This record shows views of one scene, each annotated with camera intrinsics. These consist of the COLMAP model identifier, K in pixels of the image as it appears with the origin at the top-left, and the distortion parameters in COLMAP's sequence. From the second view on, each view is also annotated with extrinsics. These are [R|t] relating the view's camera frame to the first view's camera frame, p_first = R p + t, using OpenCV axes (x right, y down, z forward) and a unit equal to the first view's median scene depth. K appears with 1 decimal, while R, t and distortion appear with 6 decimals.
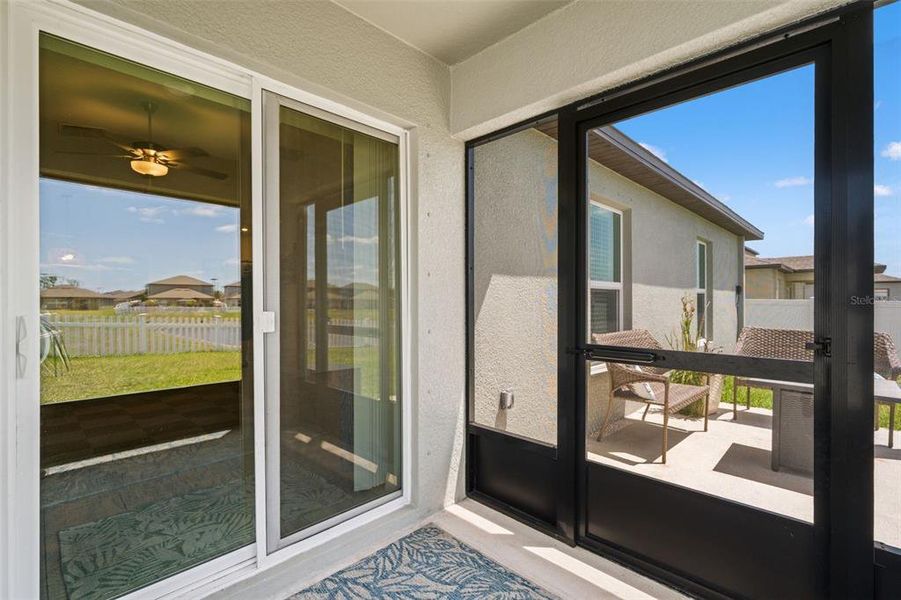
lens RADIAL K [[419.2, 0, 446.0], [0, 419.2, 299.7], [0, 0, 1]] dist [-0.006274, 0.005977]
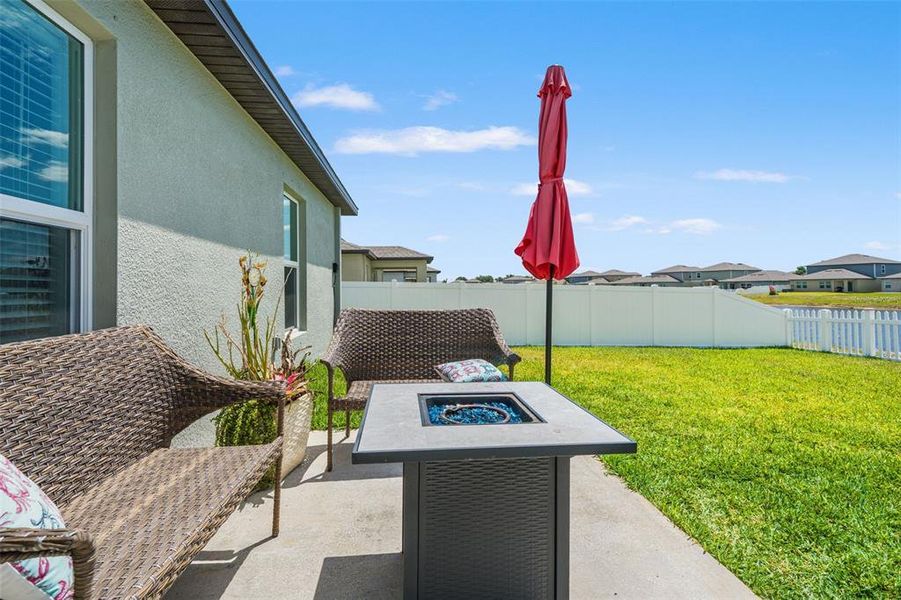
lens RADIAL K [[419.2, 0, 446.0], [0, 419.2, 299.7], [0, 0, 1]] dist [-0.006274, 0.005977]
pose [[0.647164, -0.020538, 0.762074, 0.331919], [-0.003573, 0.999544, 0.029972, 0.029596], [-0.762343, -0.022120, 0.646795, 0.471096]]
